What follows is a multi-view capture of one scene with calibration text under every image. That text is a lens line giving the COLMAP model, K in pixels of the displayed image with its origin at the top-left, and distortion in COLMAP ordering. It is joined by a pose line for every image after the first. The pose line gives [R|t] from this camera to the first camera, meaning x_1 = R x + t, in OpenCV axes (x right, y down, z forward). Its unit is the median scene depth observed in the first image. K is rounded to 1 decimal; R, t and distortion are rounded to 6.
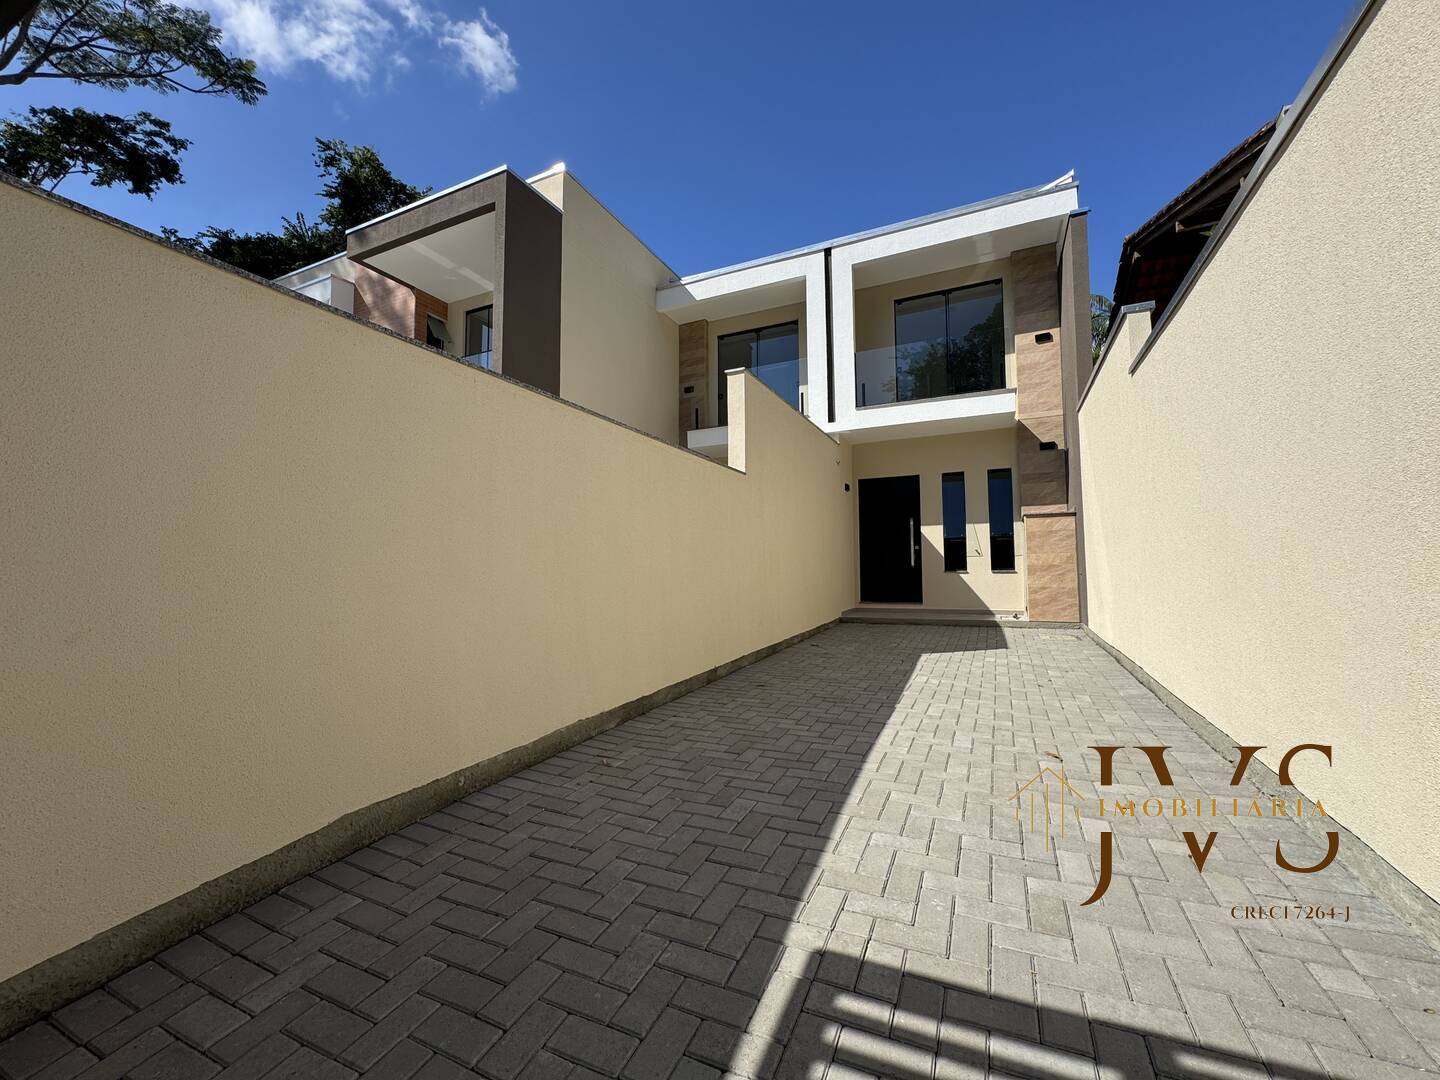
lens RADIAL K [[575.2, 0, 724.0], [0, 575.2, 540.4], [0, 0, 1]] dist [-0.003883, 0.001025]
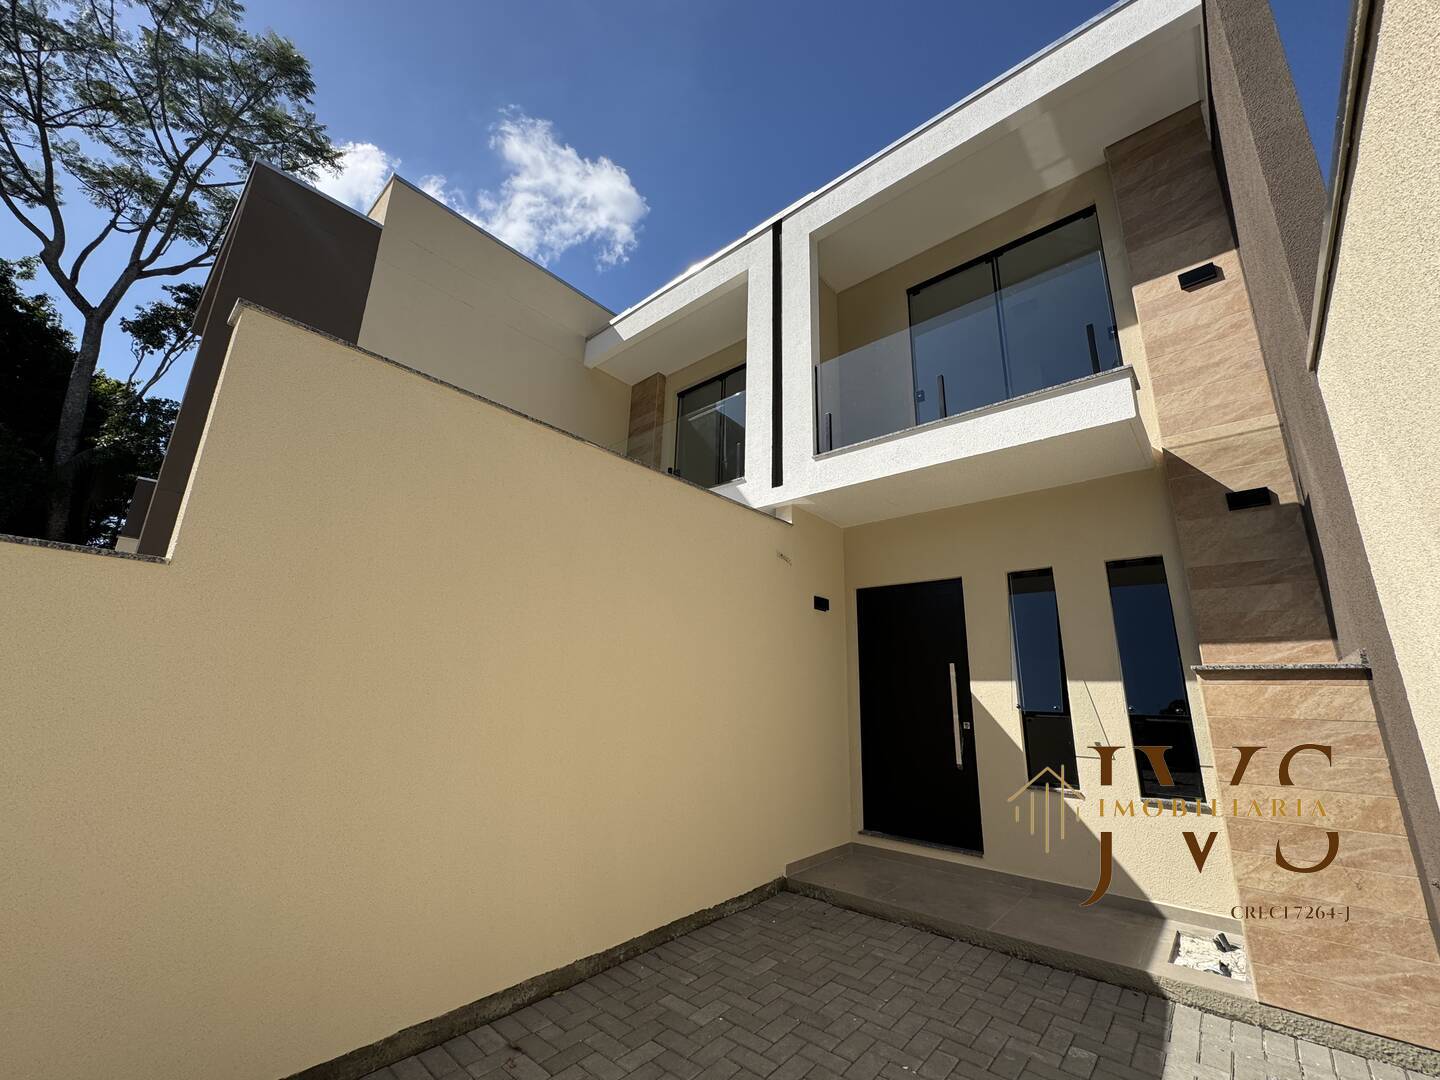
lens RADIAL K [[575.2, 0, 720.5], [0, 575.2, 538.4], [0, 0, 1]] dist [-0.003883, 0.001025]
pose [[0.959475, -0.039873, -0.278960, 0.290400], [-0.019314, 0.978306, -0.206265, -0.039971], [0.281132, 0.203294, 0.937889, 0.474177]]
